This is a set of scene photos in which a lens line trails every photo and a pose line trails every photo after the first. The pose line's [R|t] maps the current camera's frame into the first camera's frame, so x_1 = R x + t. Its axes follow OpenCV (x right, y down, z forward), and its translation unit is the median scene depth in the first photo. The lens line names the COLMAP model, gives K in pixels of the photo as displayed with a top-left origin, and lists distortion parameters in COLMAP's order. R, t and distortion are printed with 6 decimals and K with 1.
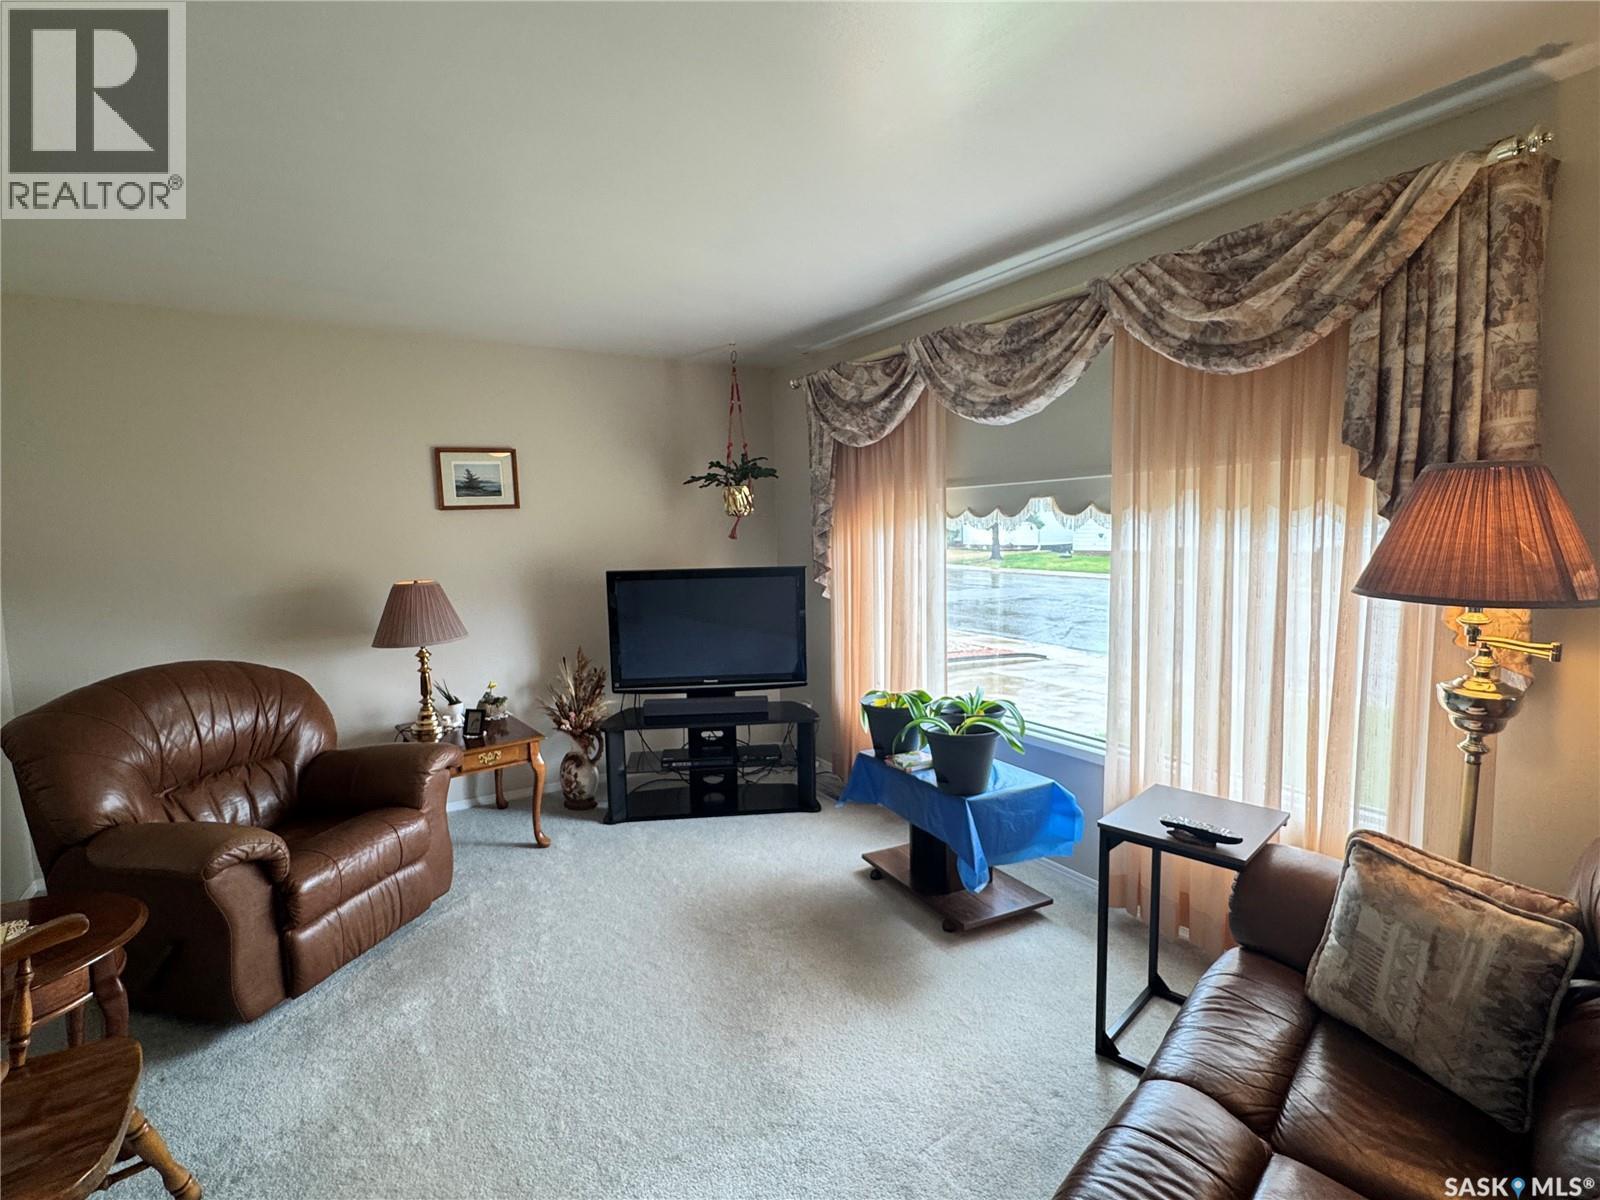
lens RADIAL K [[756.7, 0, 798.2], [0, 756.7, 594.1], [0, 0, 1]] dist [-0.000926, -0.000088]
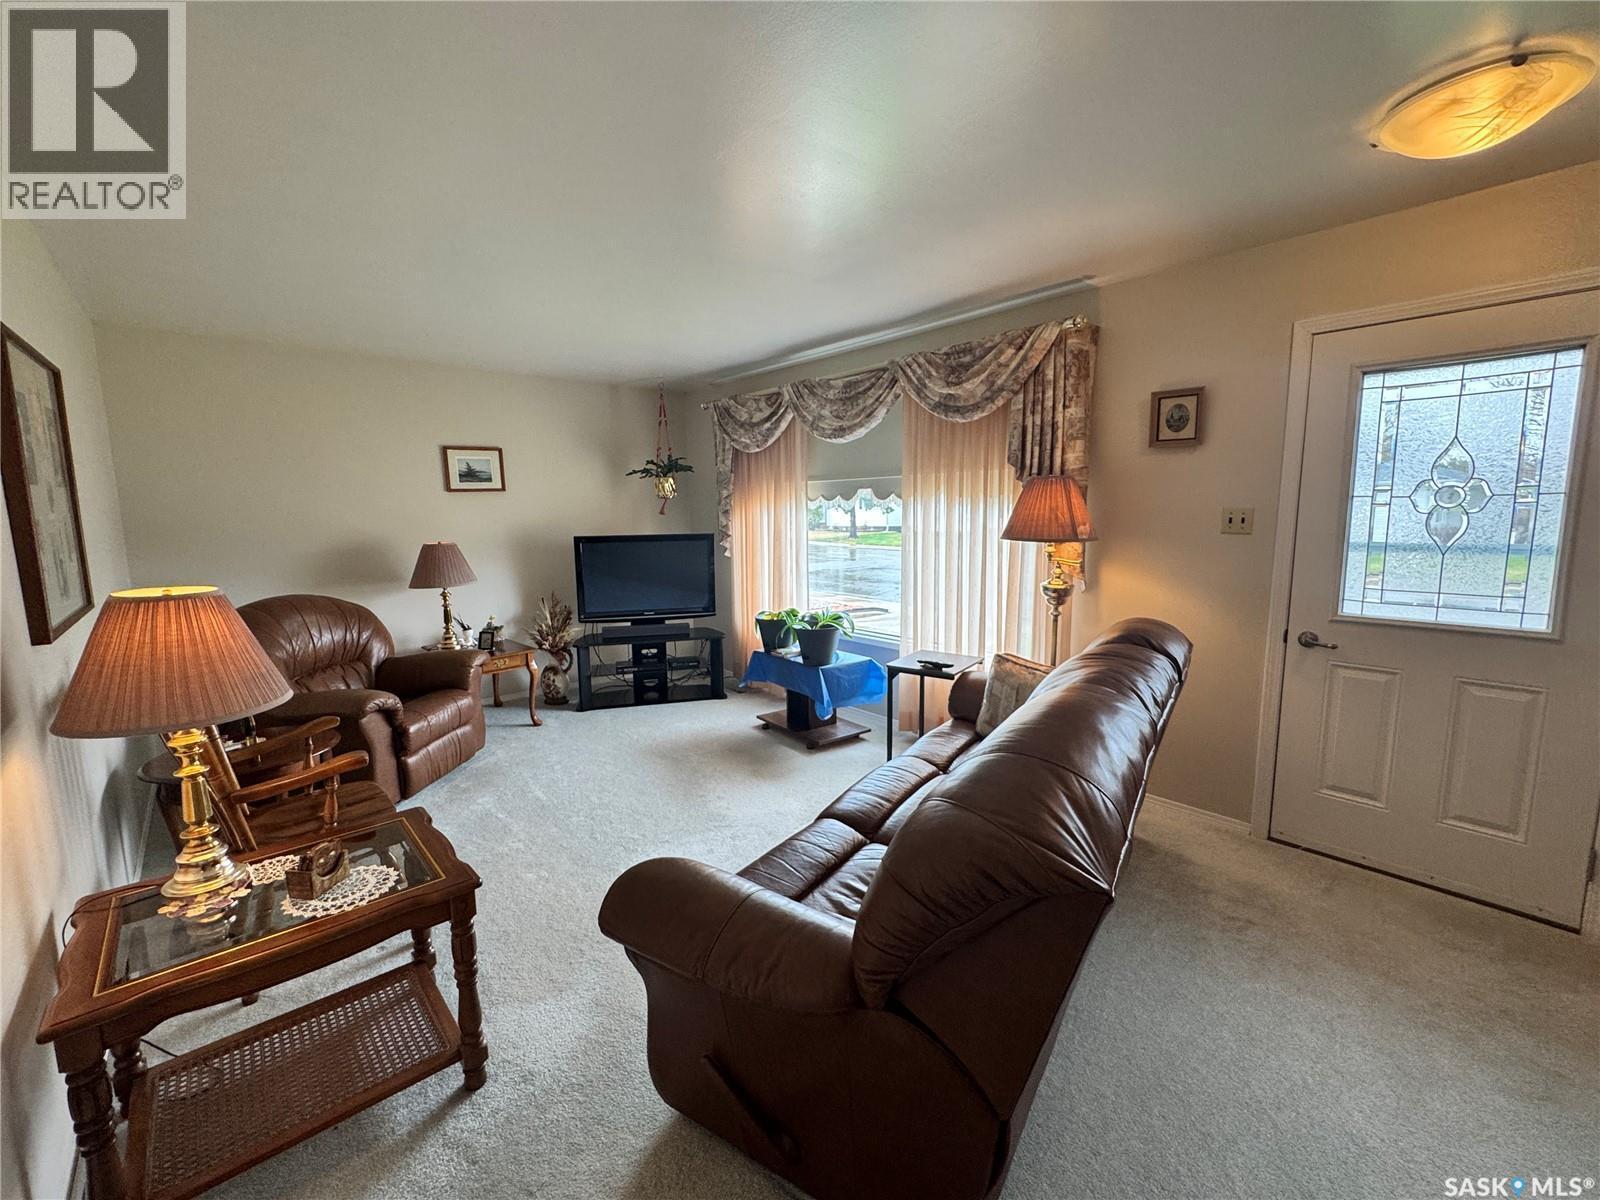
lens RADIAL K [[671.9, 0, 800.0], [0, 671.9, 600.0], [0, 0, 1]] dist [-0.001100, 0.000027]
pose [[0.985090, -0.015403, 0.171348, -0.071705], [0.007964, 0.998999, 0.044017, 0.050214], [-0.171855, -0.041996, 0.984227, -0.437952]]
